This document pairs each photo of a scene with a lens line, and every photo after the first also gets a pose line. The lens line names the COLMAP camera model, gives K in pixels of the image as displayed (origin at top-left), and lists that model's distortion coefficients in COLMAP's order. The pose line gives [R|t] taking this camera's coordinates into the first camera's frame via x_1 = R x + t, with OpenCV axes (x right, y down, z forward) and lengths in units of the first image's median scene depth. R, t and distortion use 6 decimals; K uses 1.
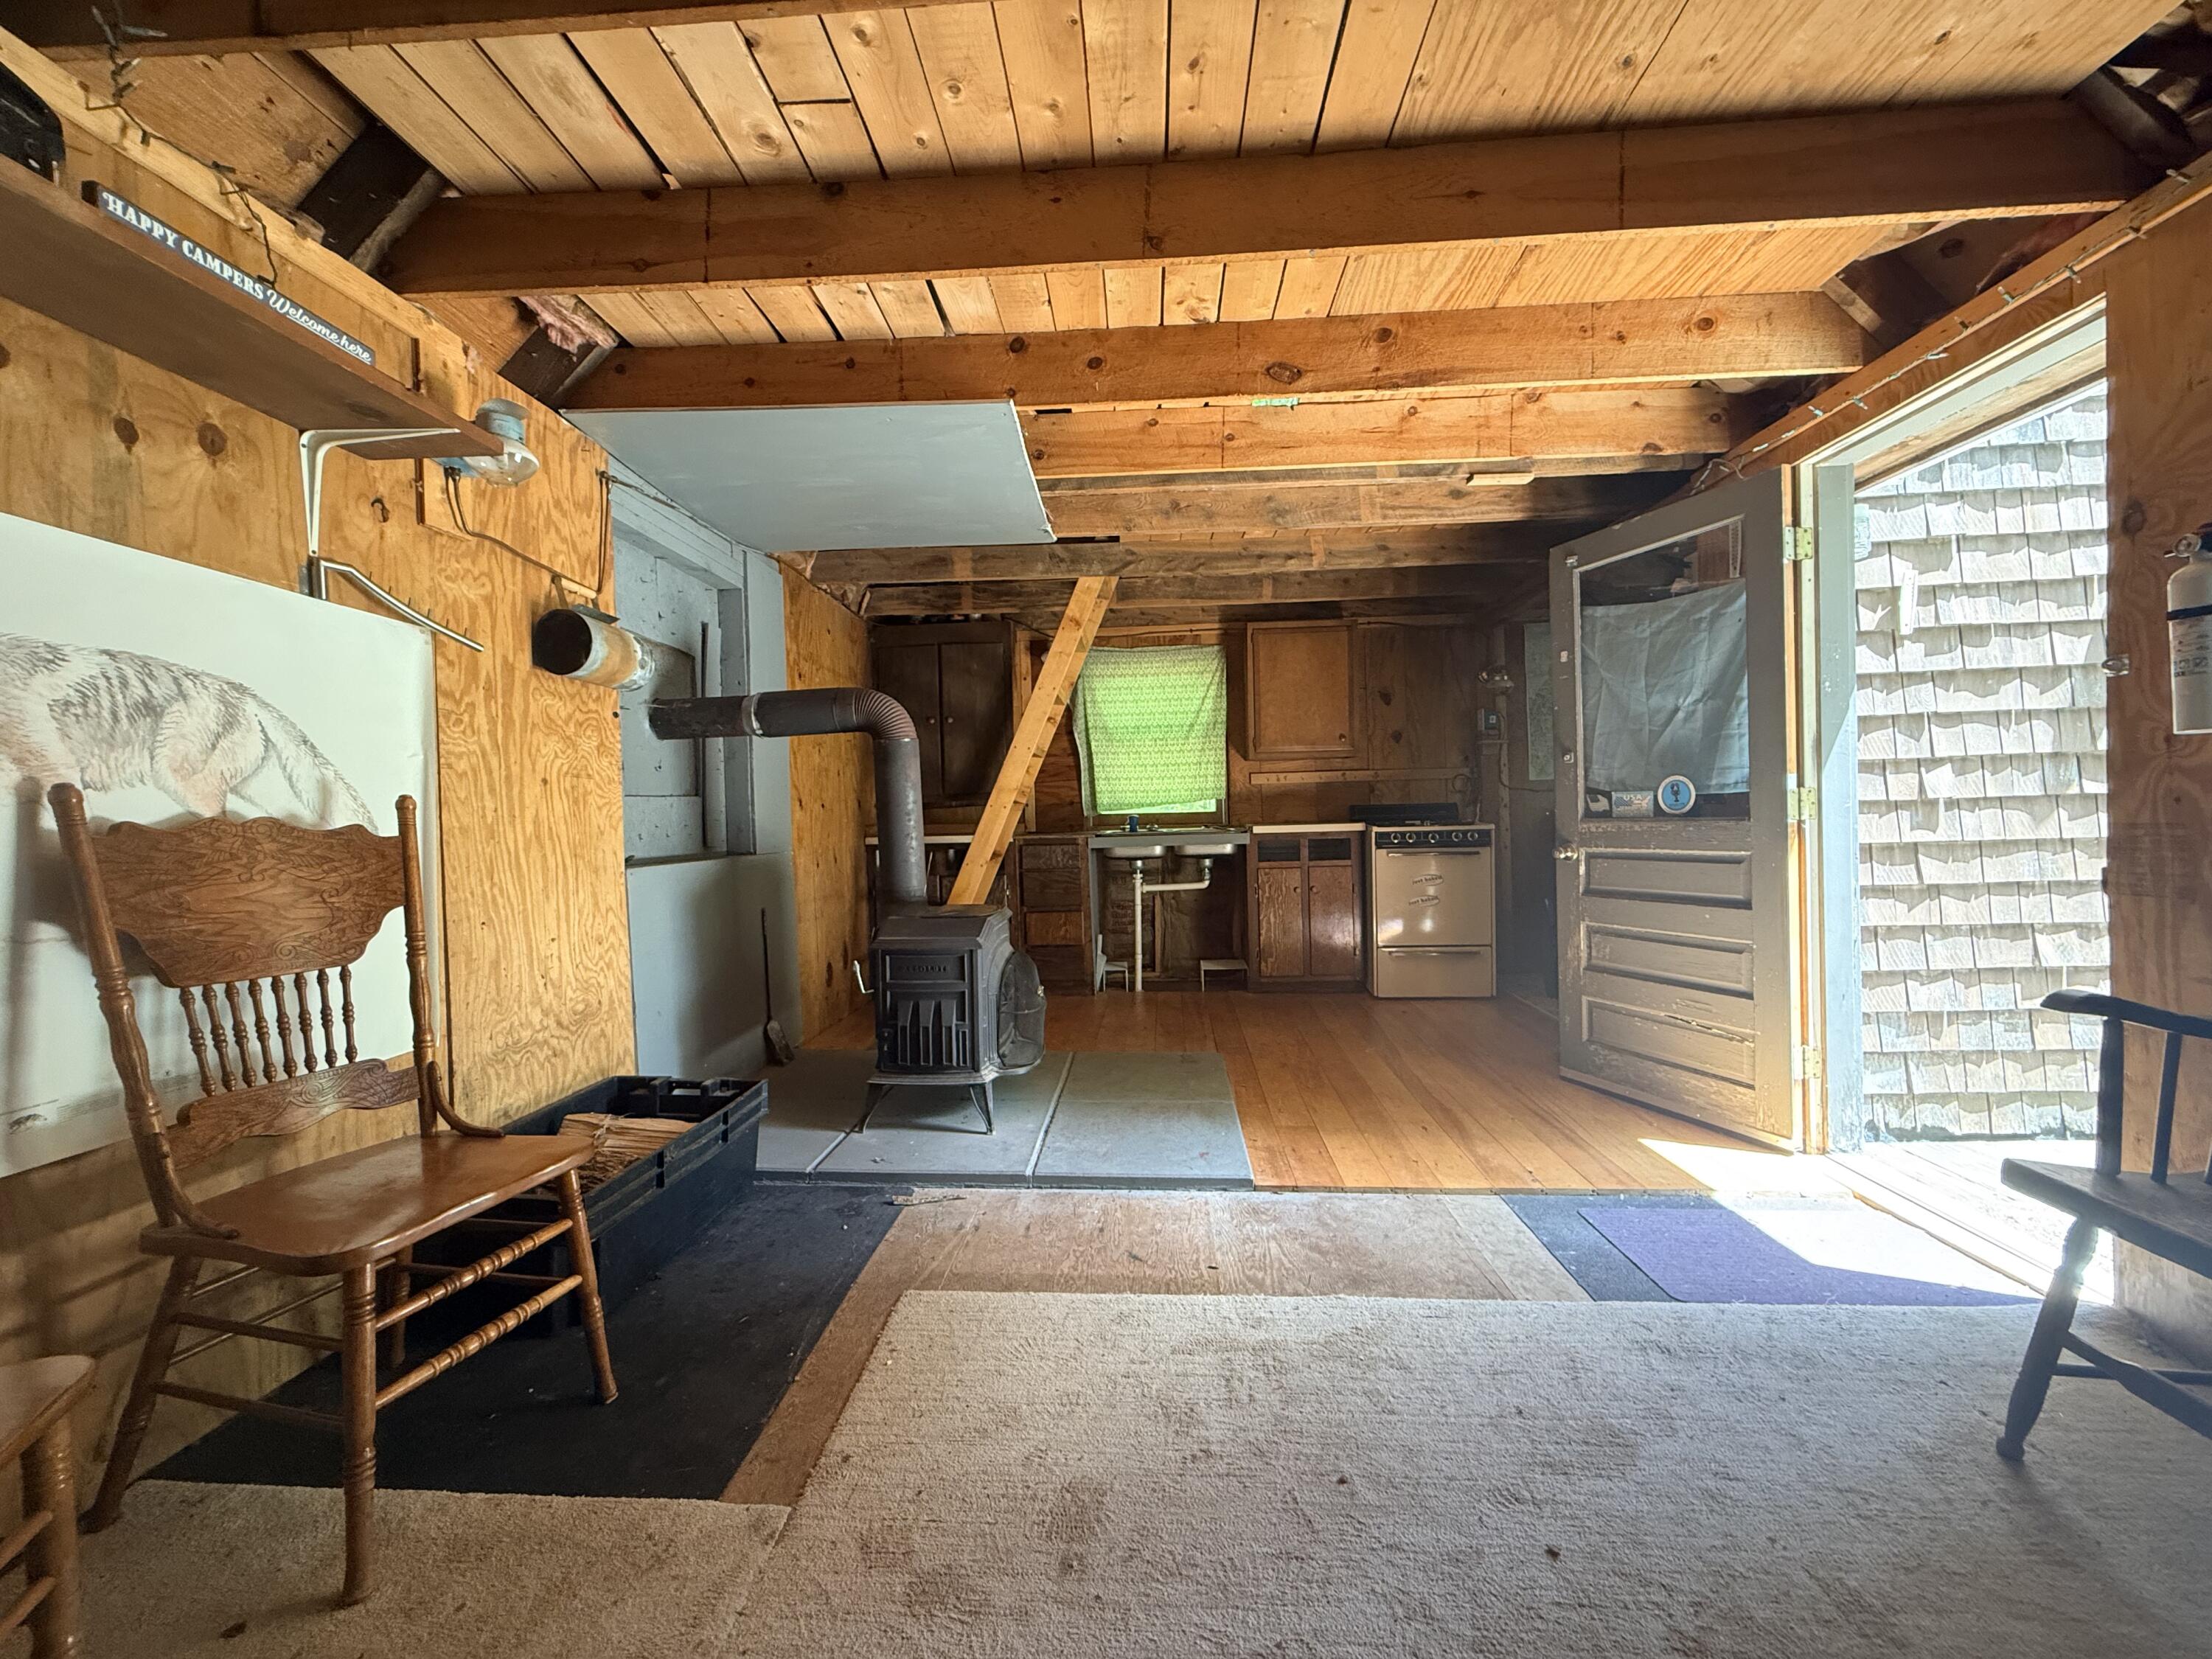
lens RADIAL K [[881.0, 0, 1106.0], [0, 881.0, 833.9], [0, 0, 1]] dist [0.001580, 0.000563]
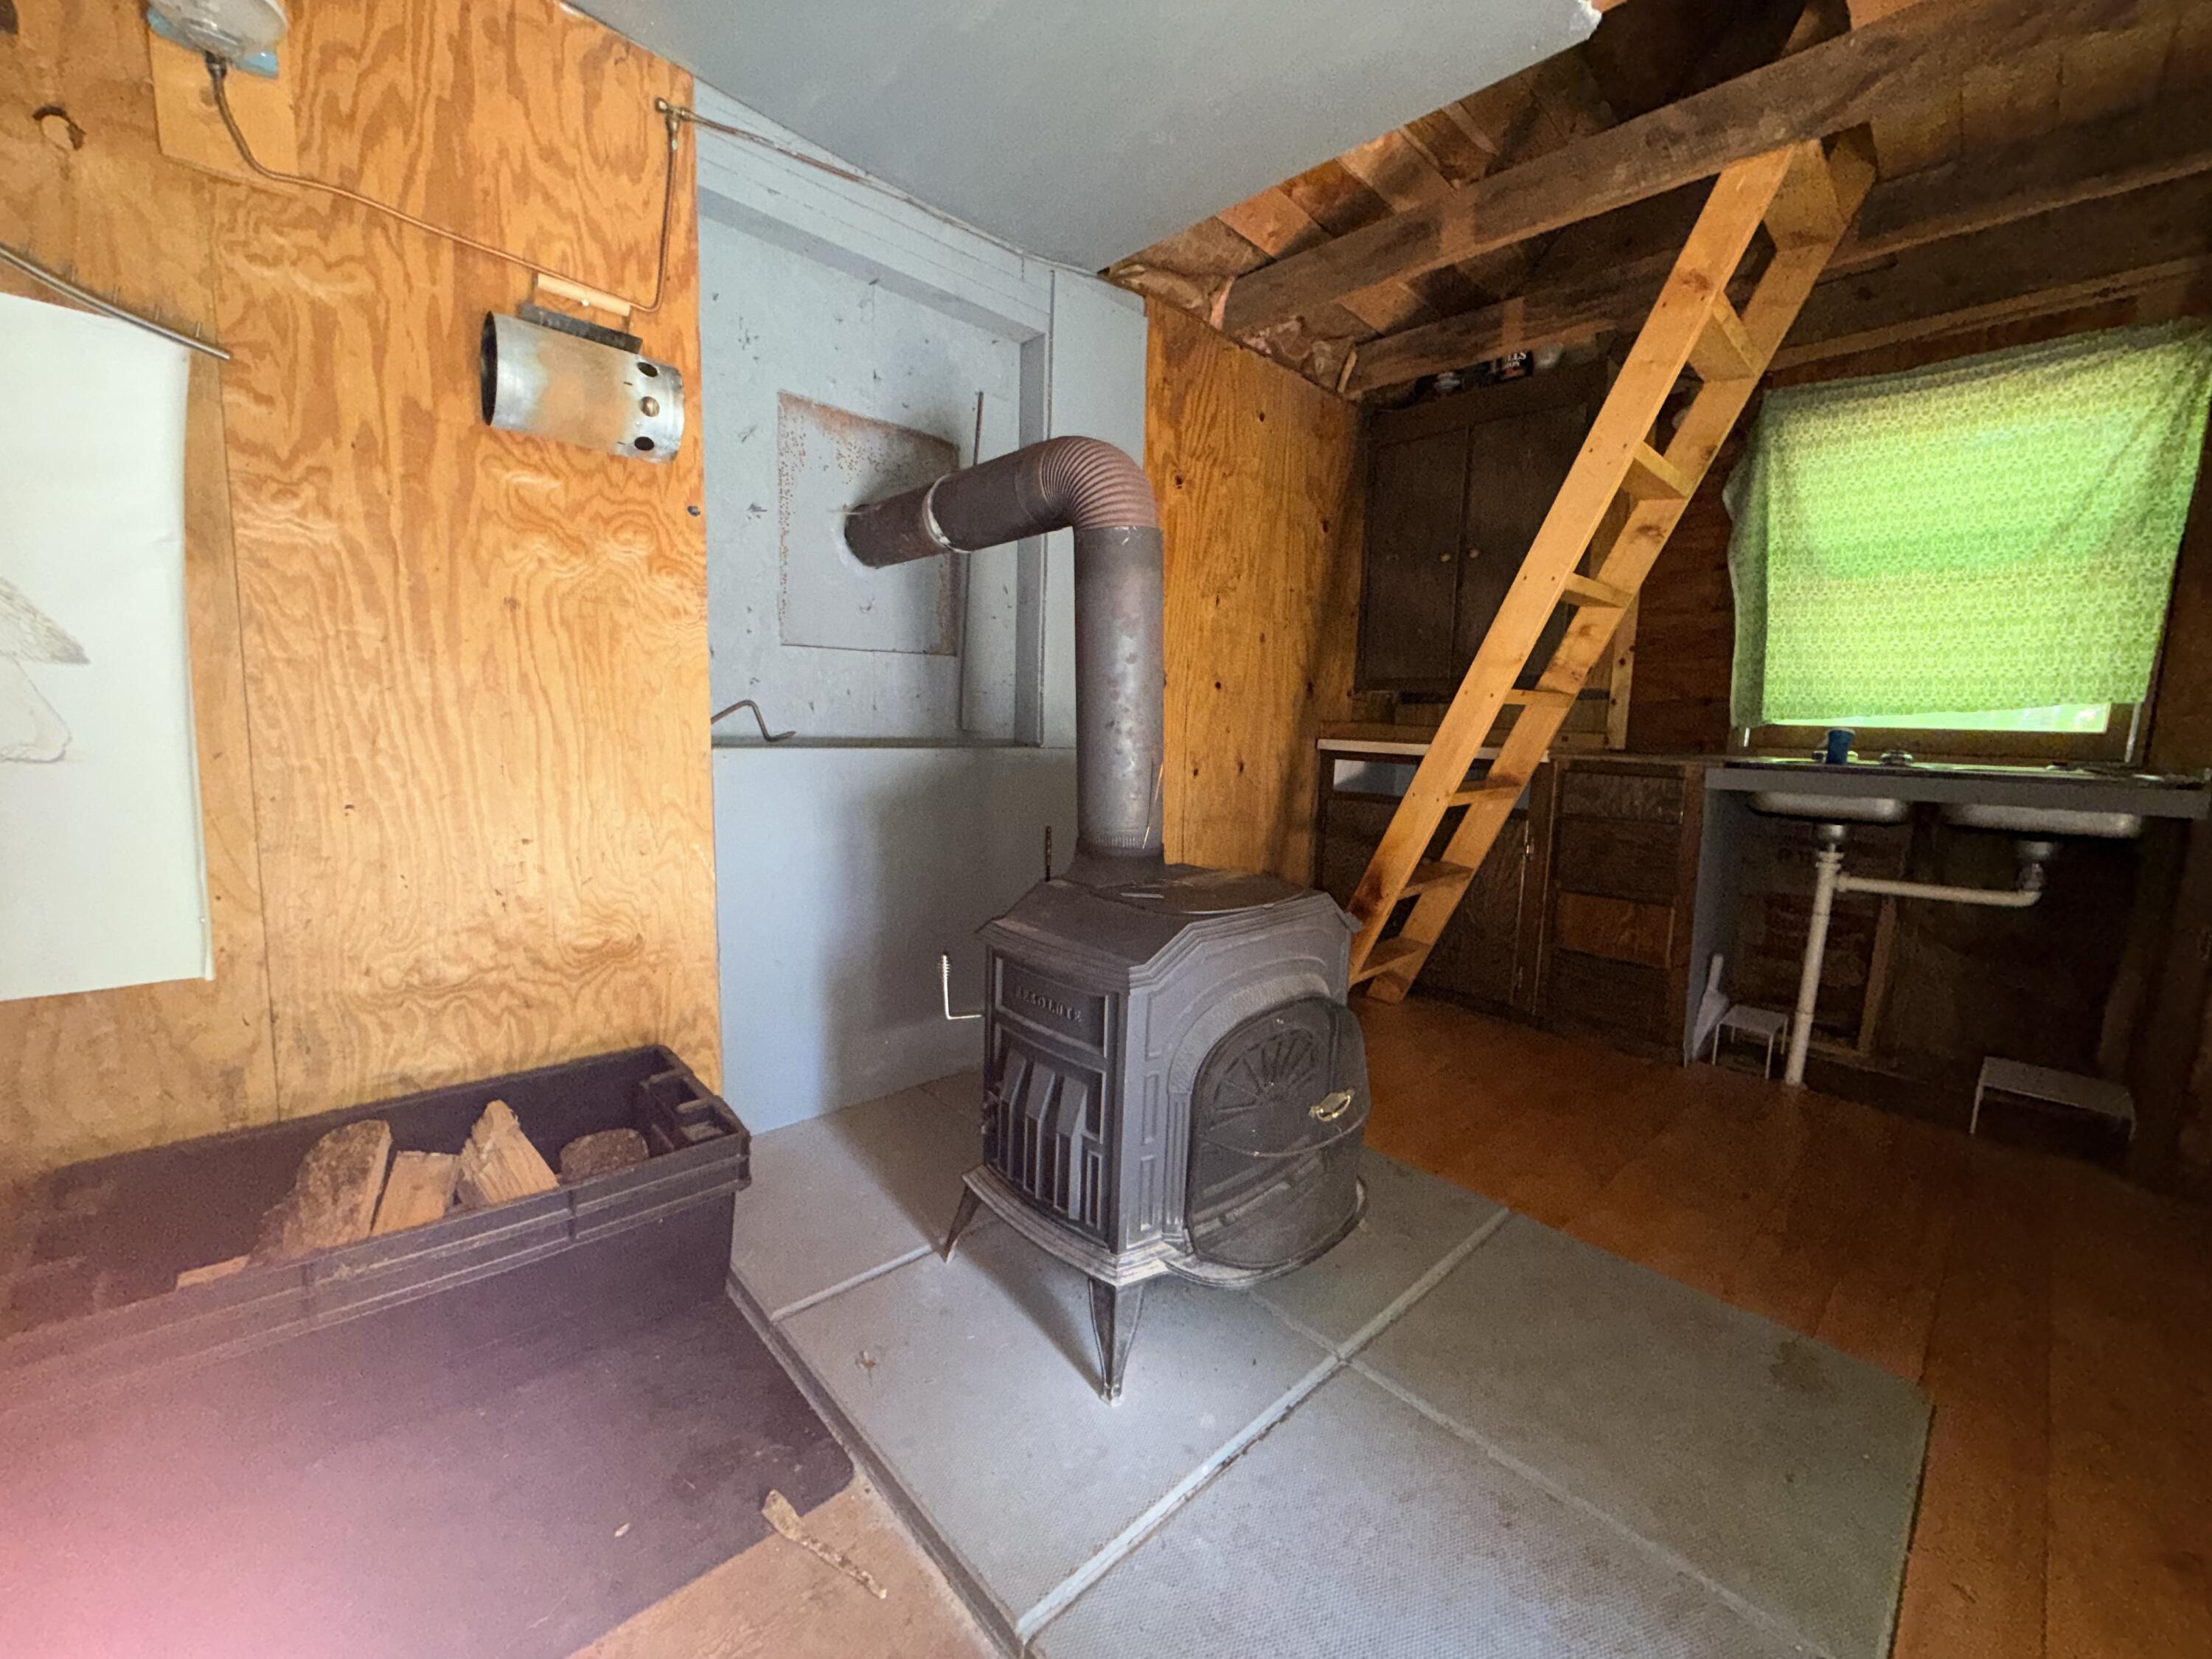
lens RADIAL K [[881.0, 0, 1107.4], [0, 881.0, 831.9], [0, 0, 1]] dist [0.001580, 0.000563]
pose [[0.726728, 0.134686, -0.673592, 0.148838], [-0.064384, 0.989628, 0.128415, -0.003353], [0.683901, -0.049954, 0.727863, 0.769850]]
